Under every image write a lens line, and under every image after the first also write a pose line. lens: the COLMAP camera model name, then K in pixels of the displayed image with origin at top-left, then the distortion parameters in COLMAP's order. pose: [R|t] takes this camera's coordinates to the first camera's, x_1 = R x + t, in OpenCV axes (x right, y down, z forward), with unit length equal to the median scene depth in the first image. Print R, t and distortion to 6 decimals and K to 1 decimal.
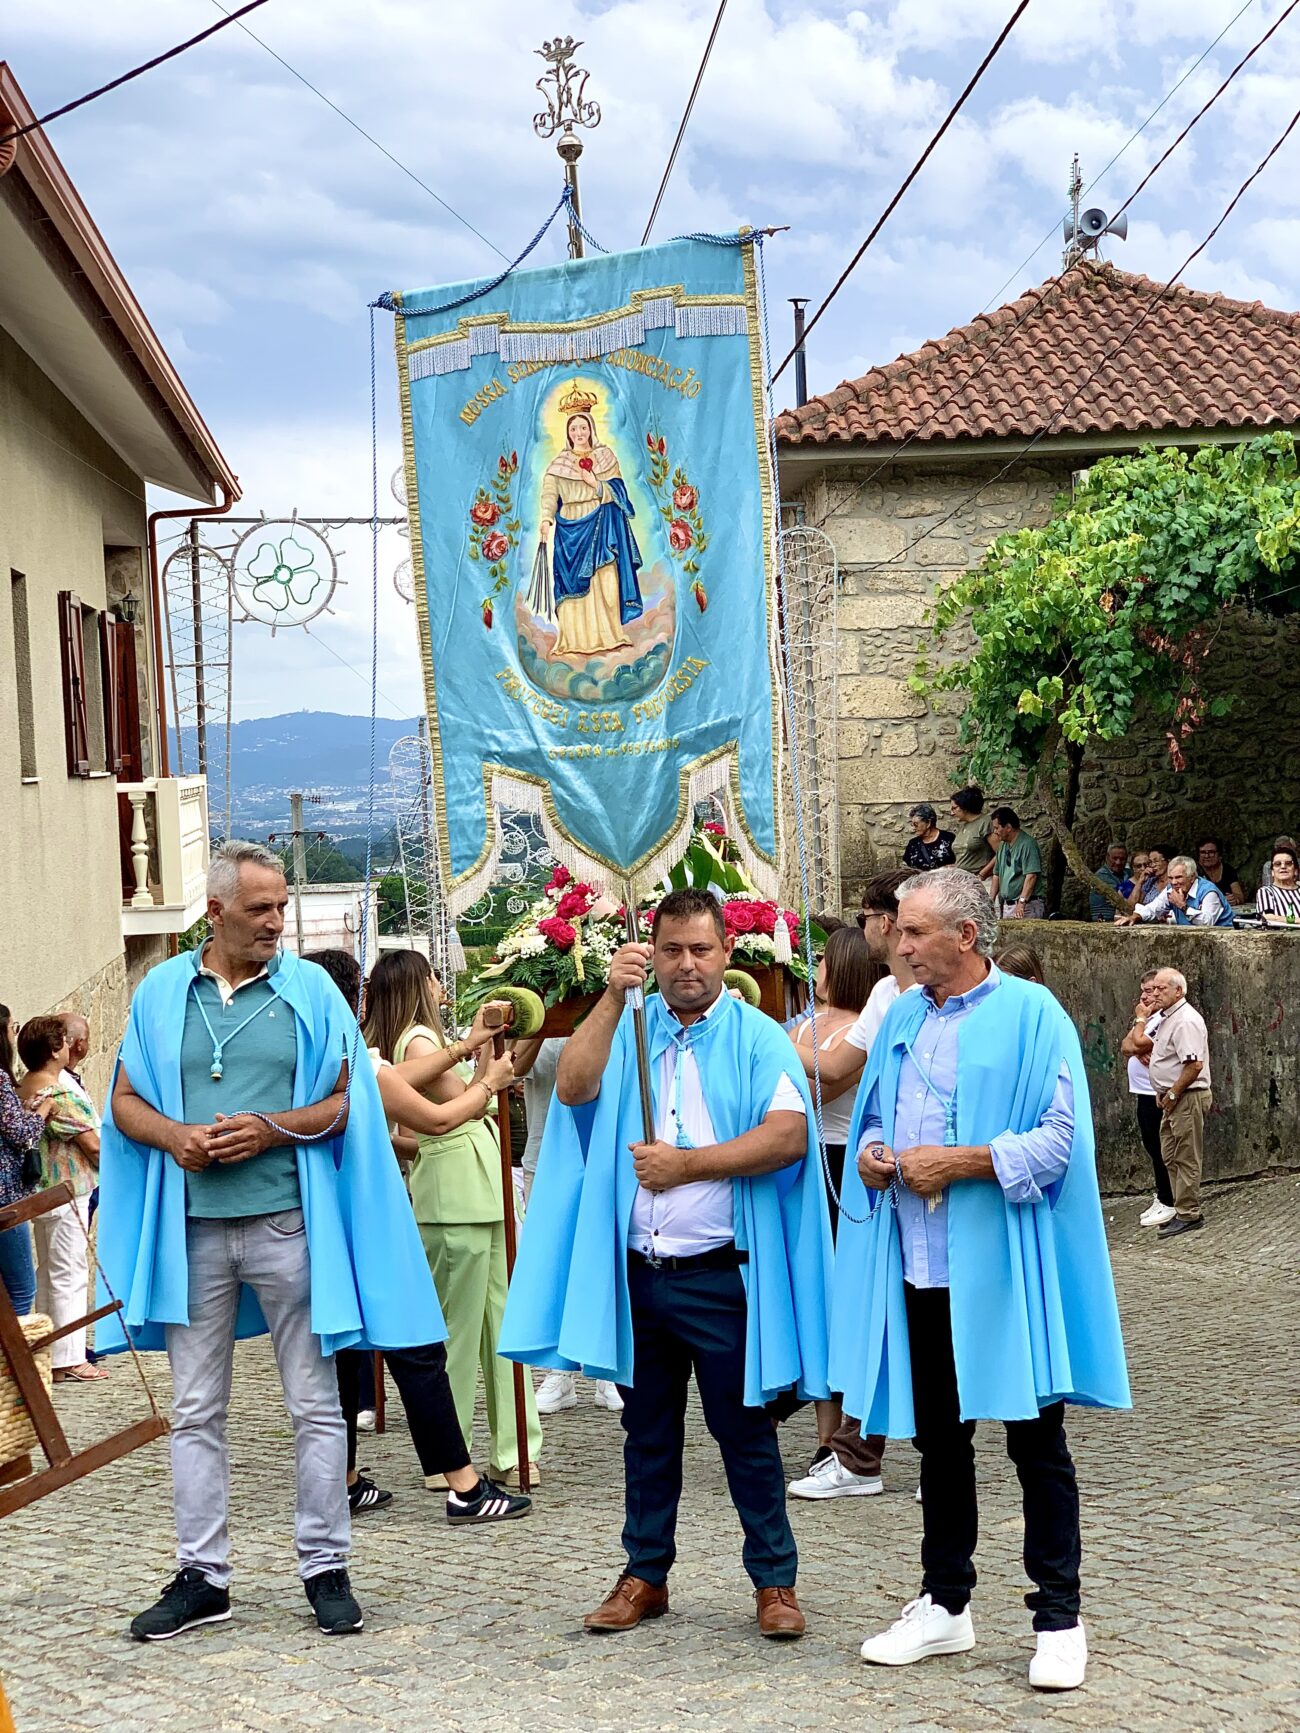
lens RADIAL K [[2601.0, 0, 637.8], [0, 2601.0, 832.2], [0, 0, 1]] dist [-0.032755, 1.494641]
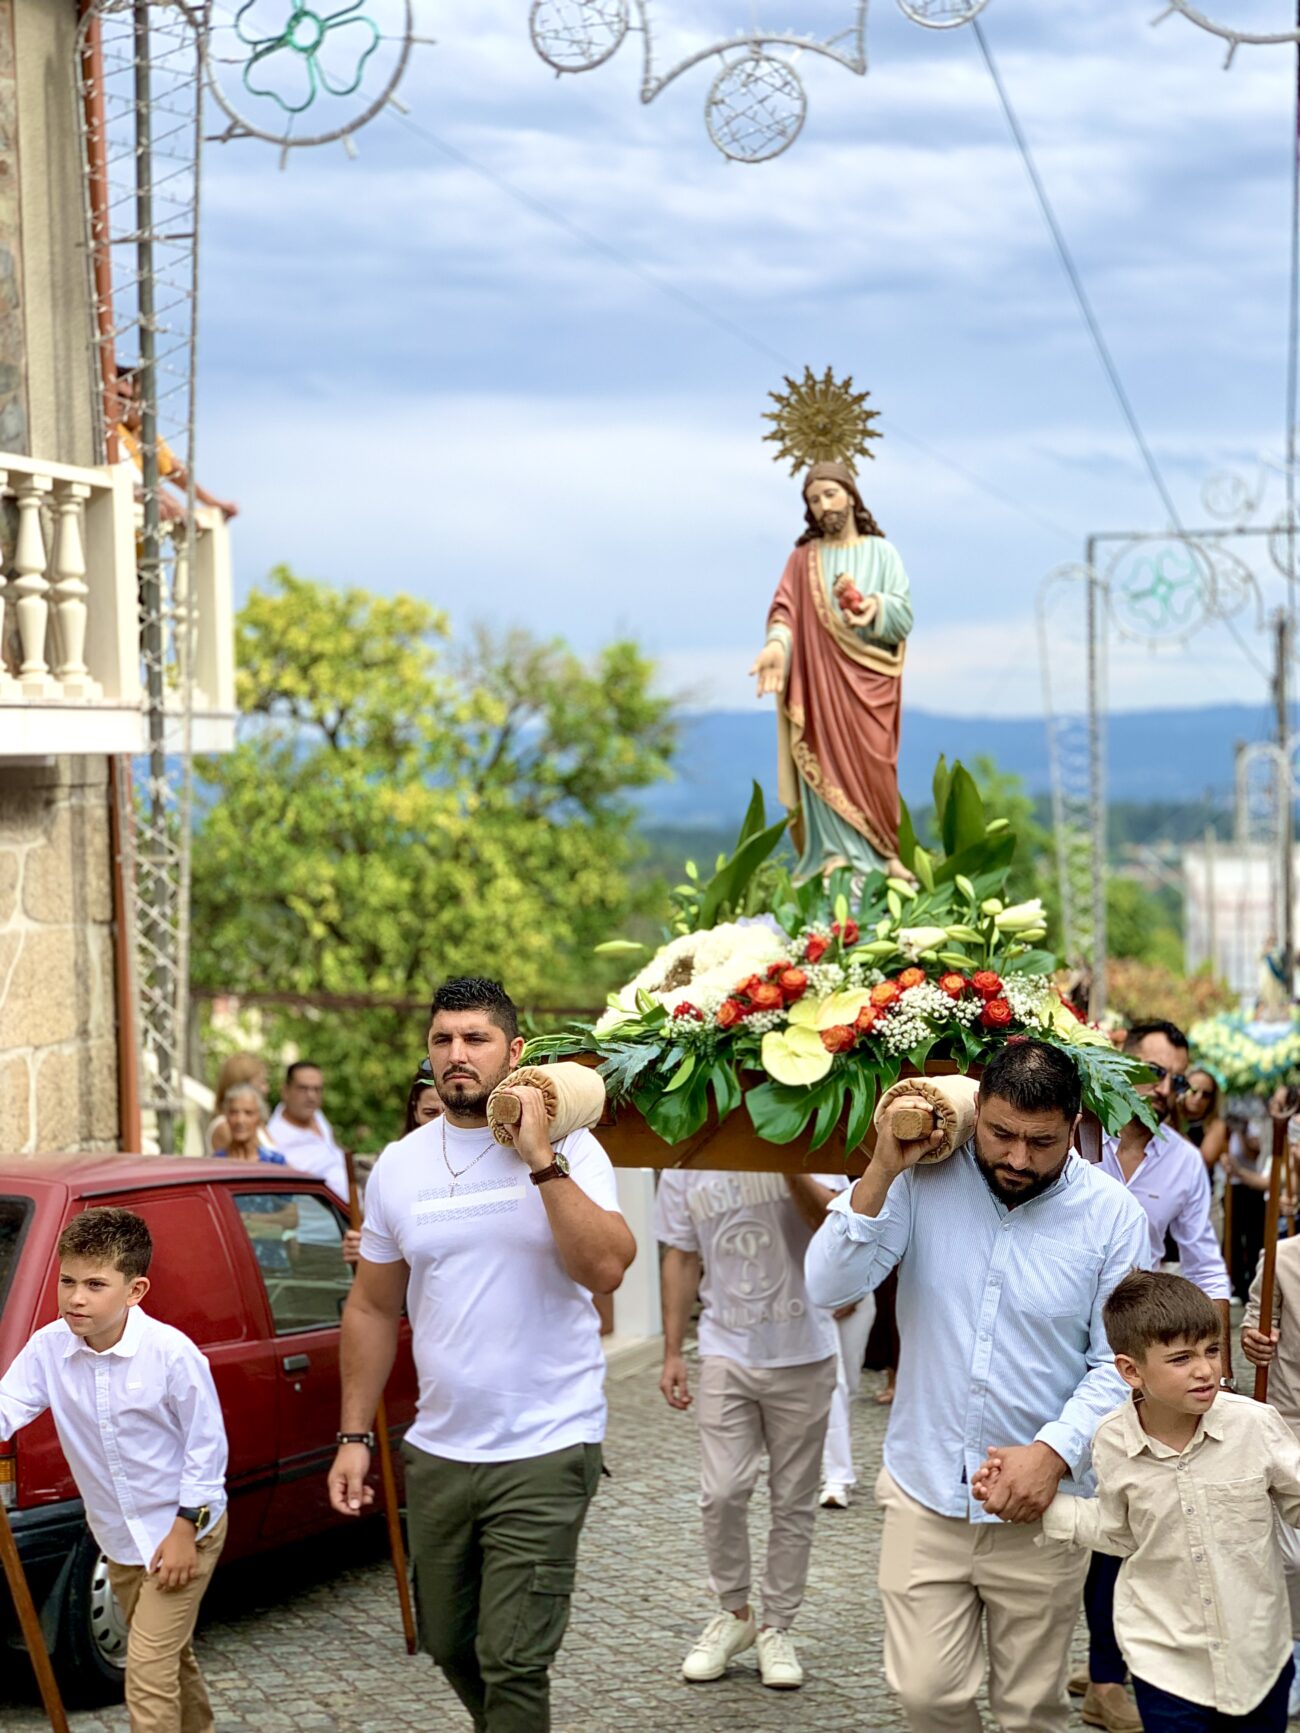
lens RADIAL K [[2556.0, 0, 642.5], [0, 2556.0, 859.3], [0, 0, 1]] dist [0.171199, -0.723930]
pose [[0.917036, 0.034501, -0.397309, 0.104008], [-0.027161, 0.999341, 0.024089, 0.034065], [0.397879, -0.011299, 0.917368, 0.606499]]
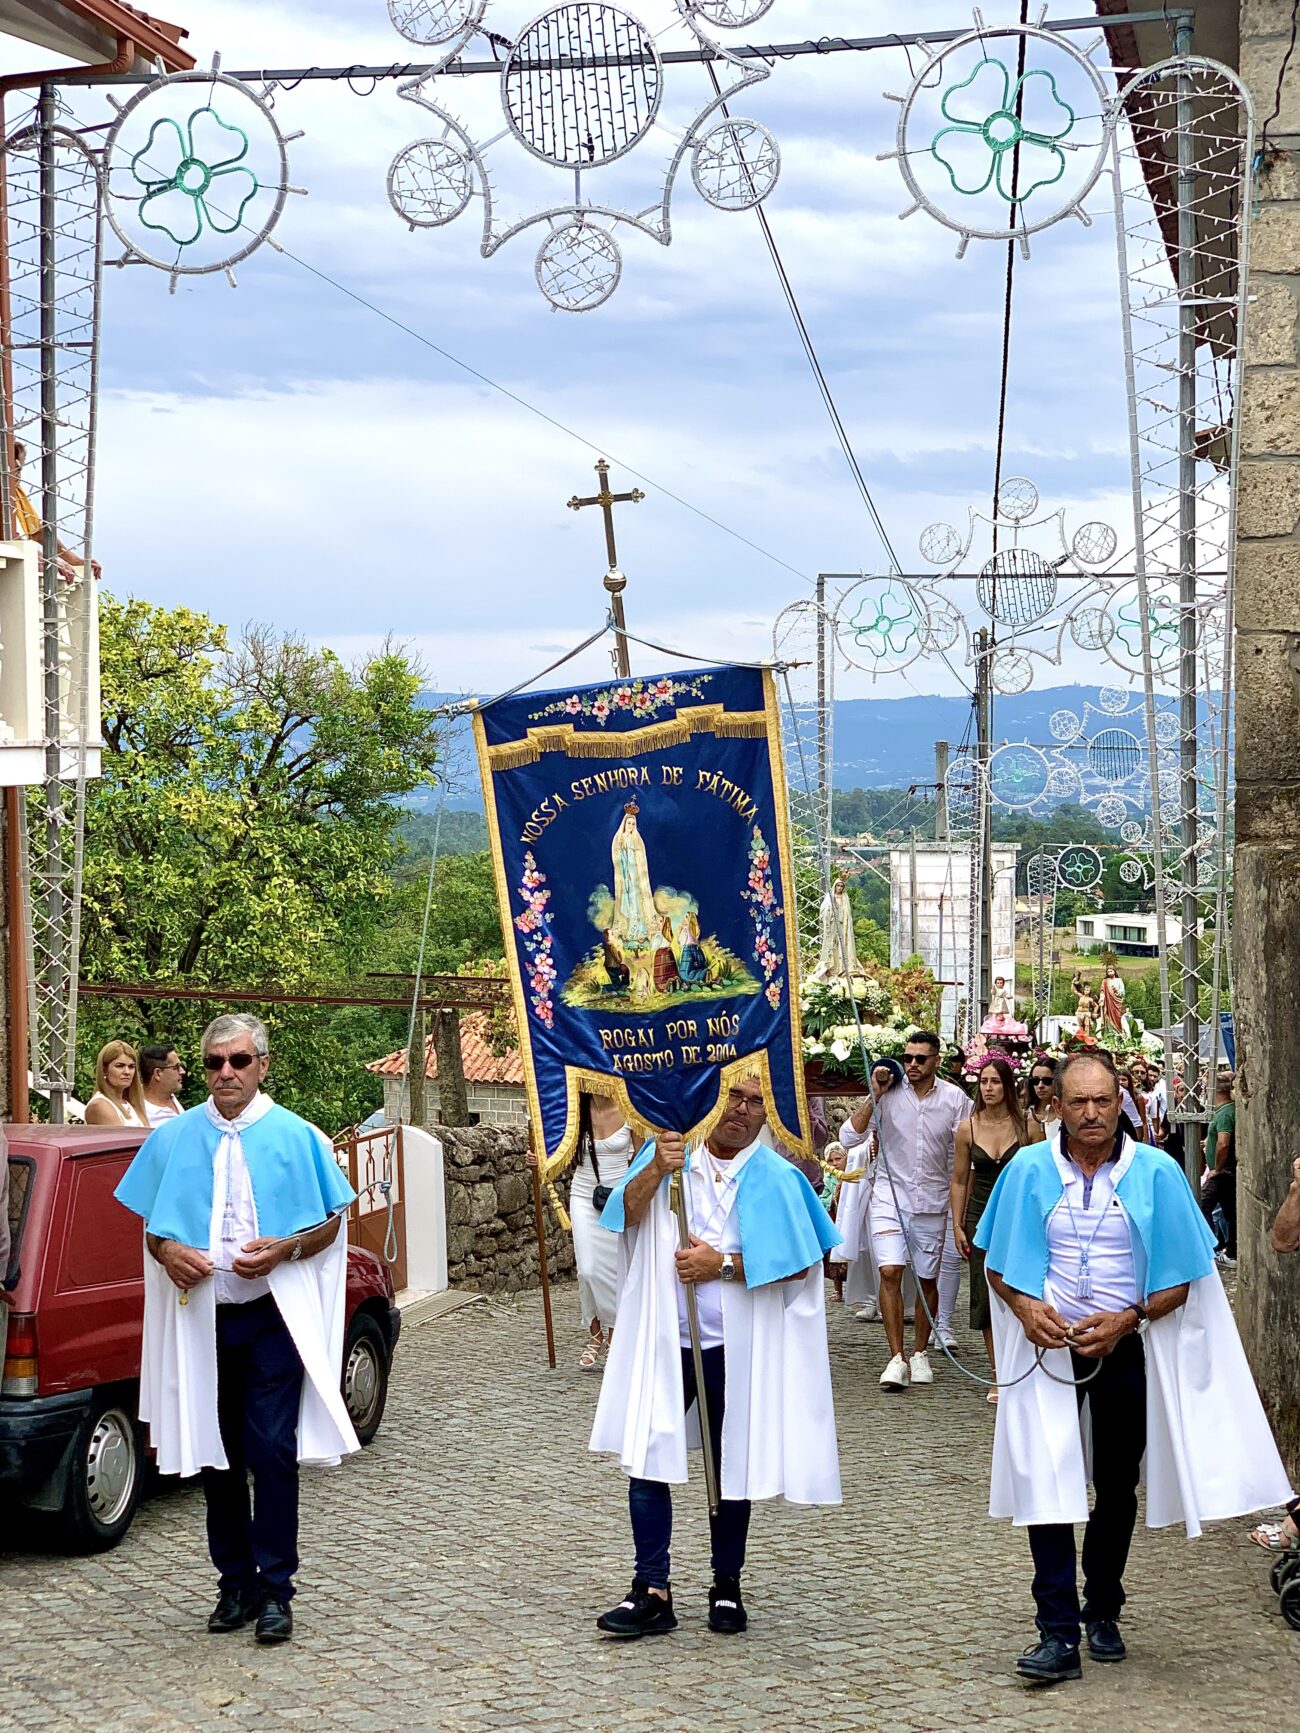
lens RADIAL K [[2556.0, 0, 642.5], [0, 2556.0, 859.3], [0, 0, 1]] dist [0.171199, -0.723930]
pose [[0.955738, 0.047823, -0.290308, 0.115736], [-0.041762, 0.998762, 0.027041, 0.024225], [0.291242, -0.013720, 0.956551, 0.513294]]
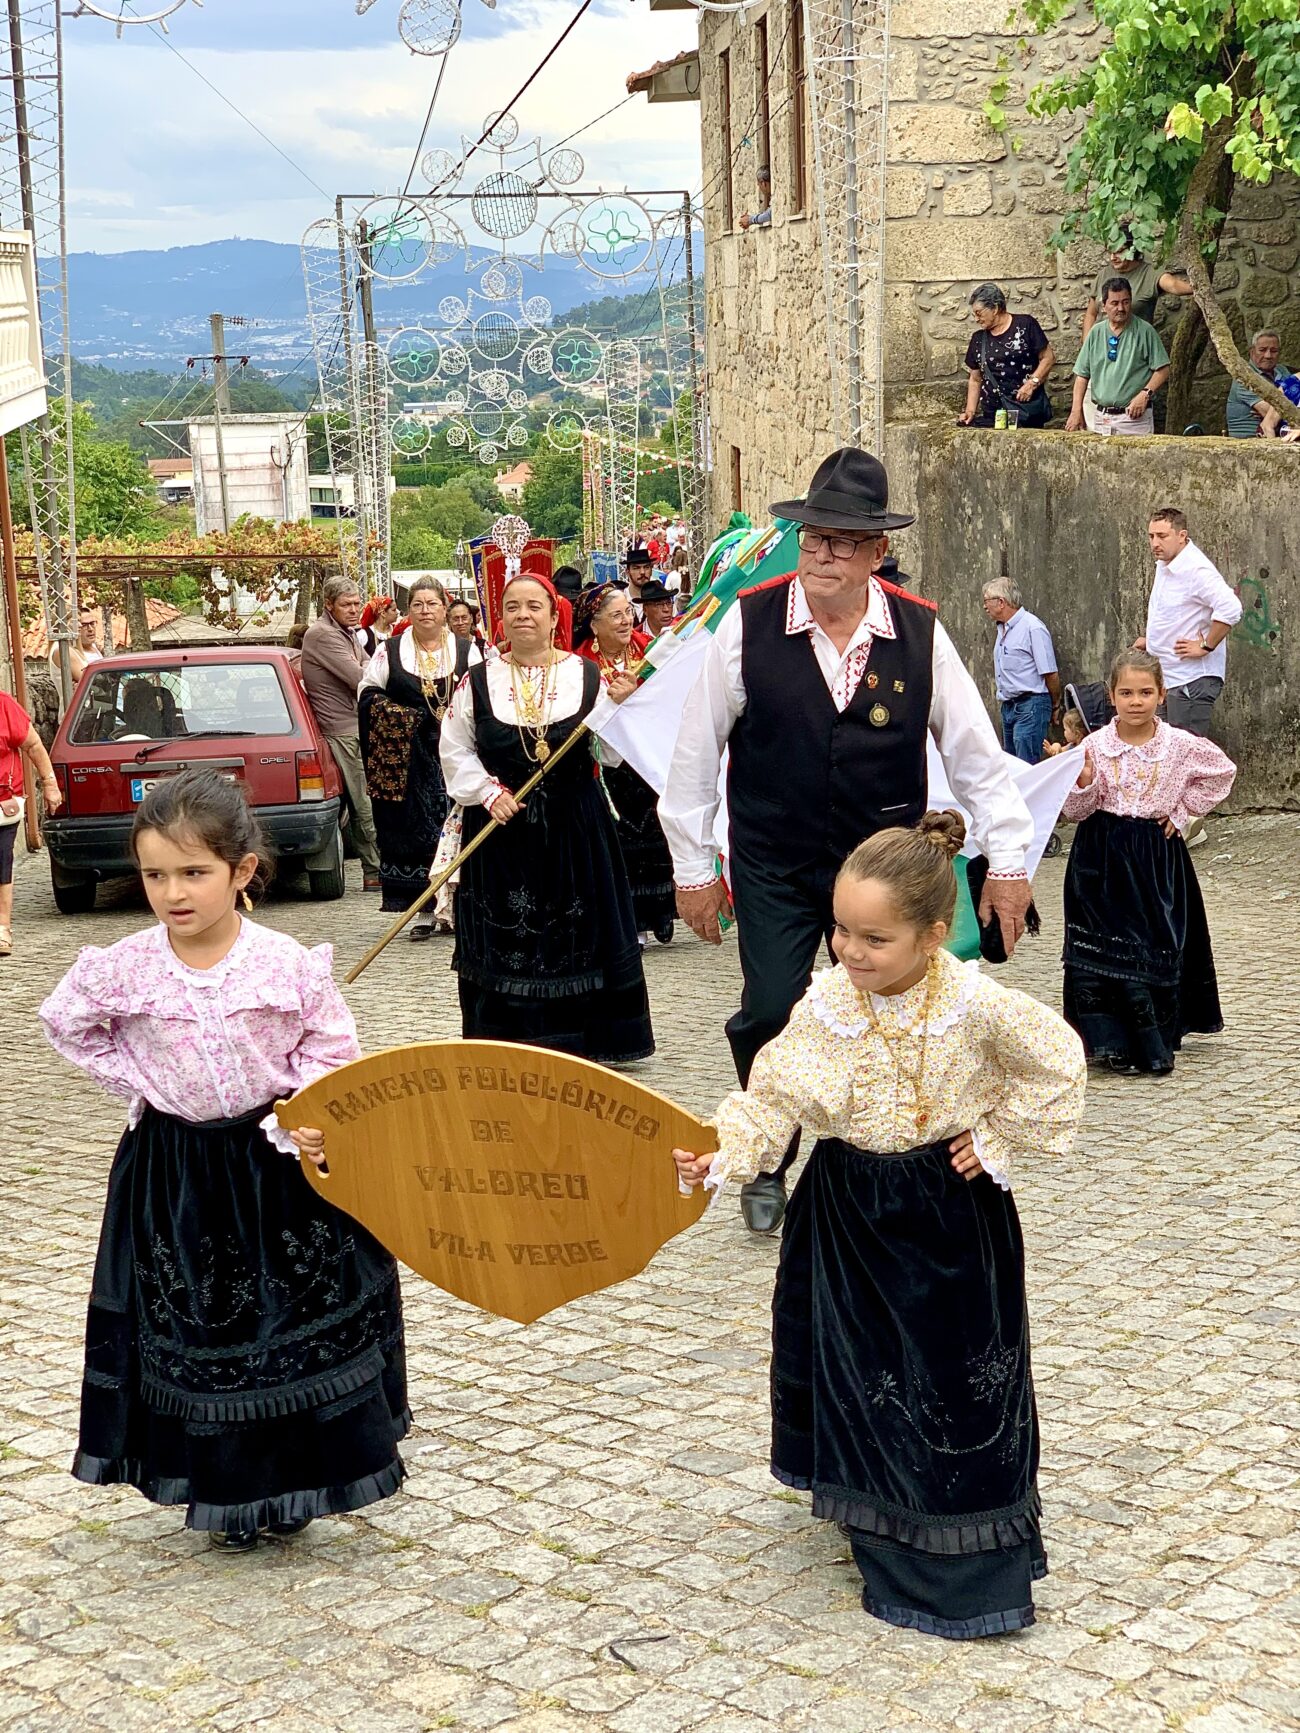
lens RADIAL K [[2567.8, 0, 609.8], [0, 2567.8, 856.2], [0, 0, 1]] dist [0.206050, -0.790684]
pose [[0.999913, 0.003849, 0.012604, -0.010890], [-0.006108, 0.982825, 0.184437, 0.014892], [-0.011678, -0.184498, 0.982763, 0.240296]]
